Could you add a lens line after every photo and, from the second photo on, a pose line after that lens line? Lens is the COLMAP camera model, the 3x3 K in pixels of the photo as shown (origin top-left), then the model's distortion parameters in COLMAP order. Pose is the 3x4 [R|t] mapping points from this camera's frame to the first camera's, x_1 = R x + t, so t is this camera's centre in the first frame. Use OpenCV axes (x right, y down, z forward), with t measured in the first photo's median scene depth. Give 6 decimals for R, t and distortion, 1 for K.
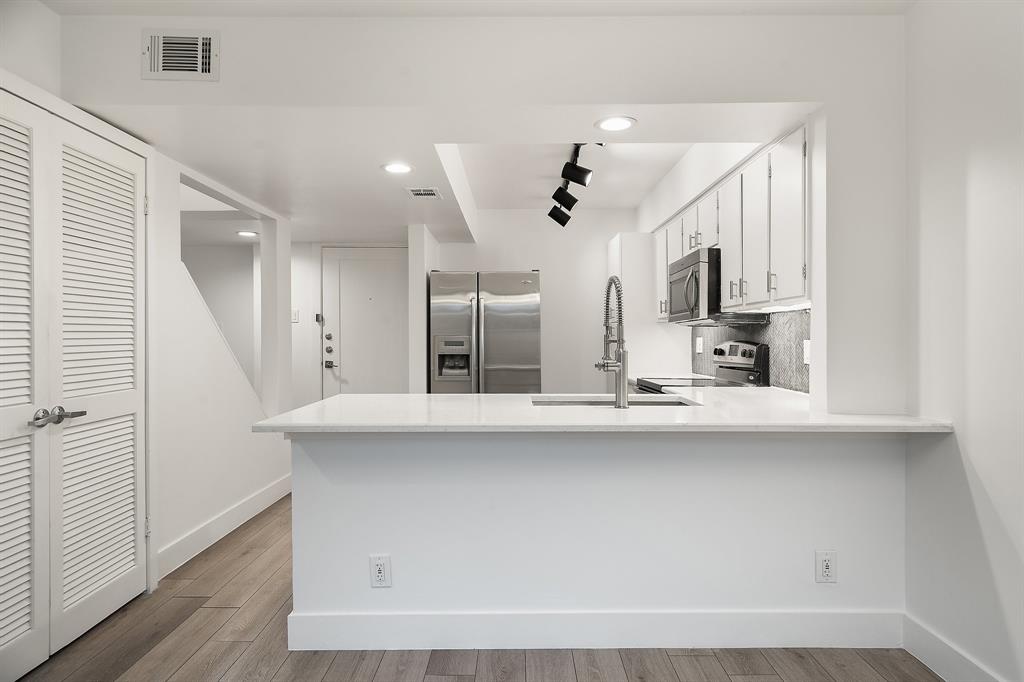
lens RADIAL K [[606.3, 0, 514.9], [0, 606.3, 335.8], [0, 0, 1]] dist [0.002099, 0.002089]
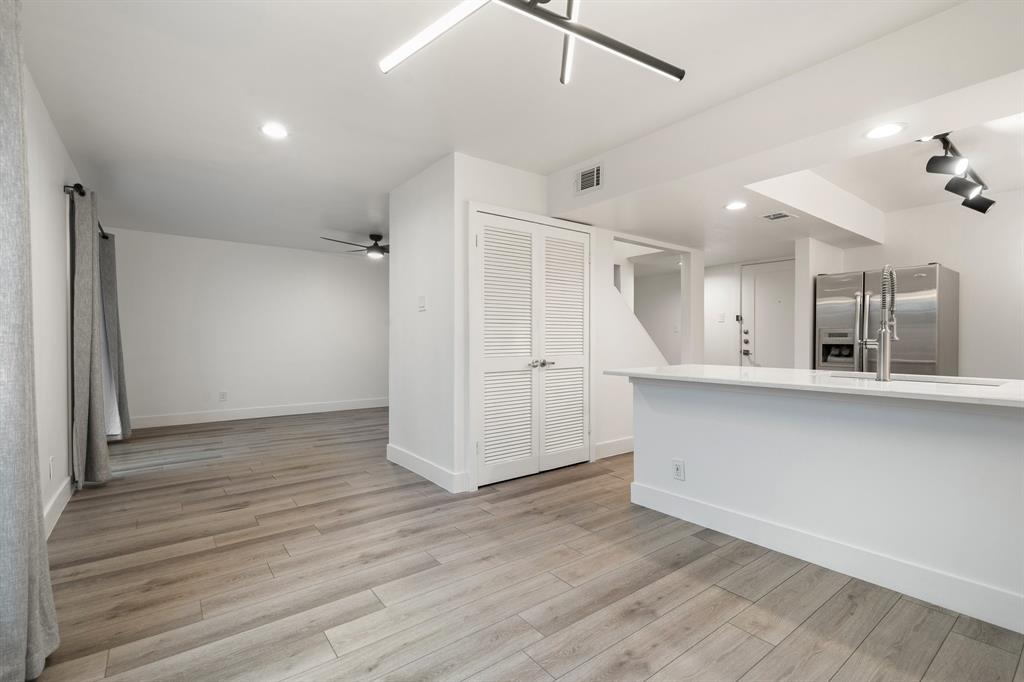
lens RADIAL K [[470.3, 0, 519.3], [0, 470.3, 346.5], [0, 0, 1]] dist [-0.005277, -0.000147]
pose [[0.611973, 0.011714, -0.790792, 0.243064], [-0.000462, 0.999895, 0.014454, 0.022203], [0.790878, -0.008480, 0.611915, -0.043360]]
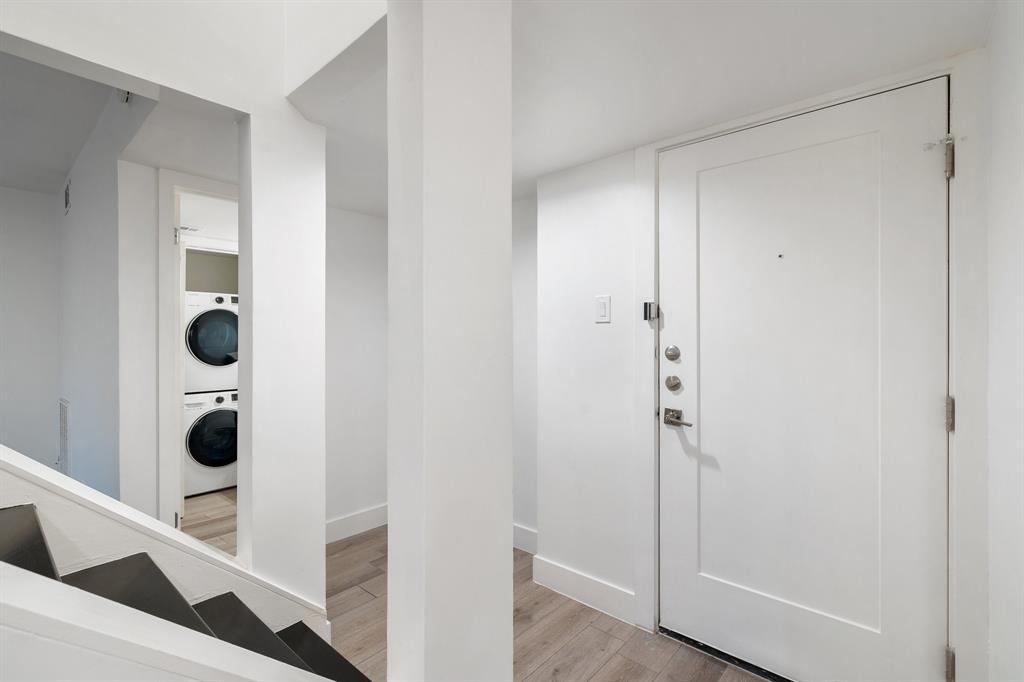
lens RADIAL K [[470.3, 0, 509.9], [0, 470.3, 342.1], [0, 0, 1]] dist [-0.005277, -0.000147]
pose [[0.776717, 0.005424, -0.629826, -0.213212], [-0.002644, 0.999982, 0.005351, -0.009637], [0.629844, -0.002491, 0.776717, 0.765125]]
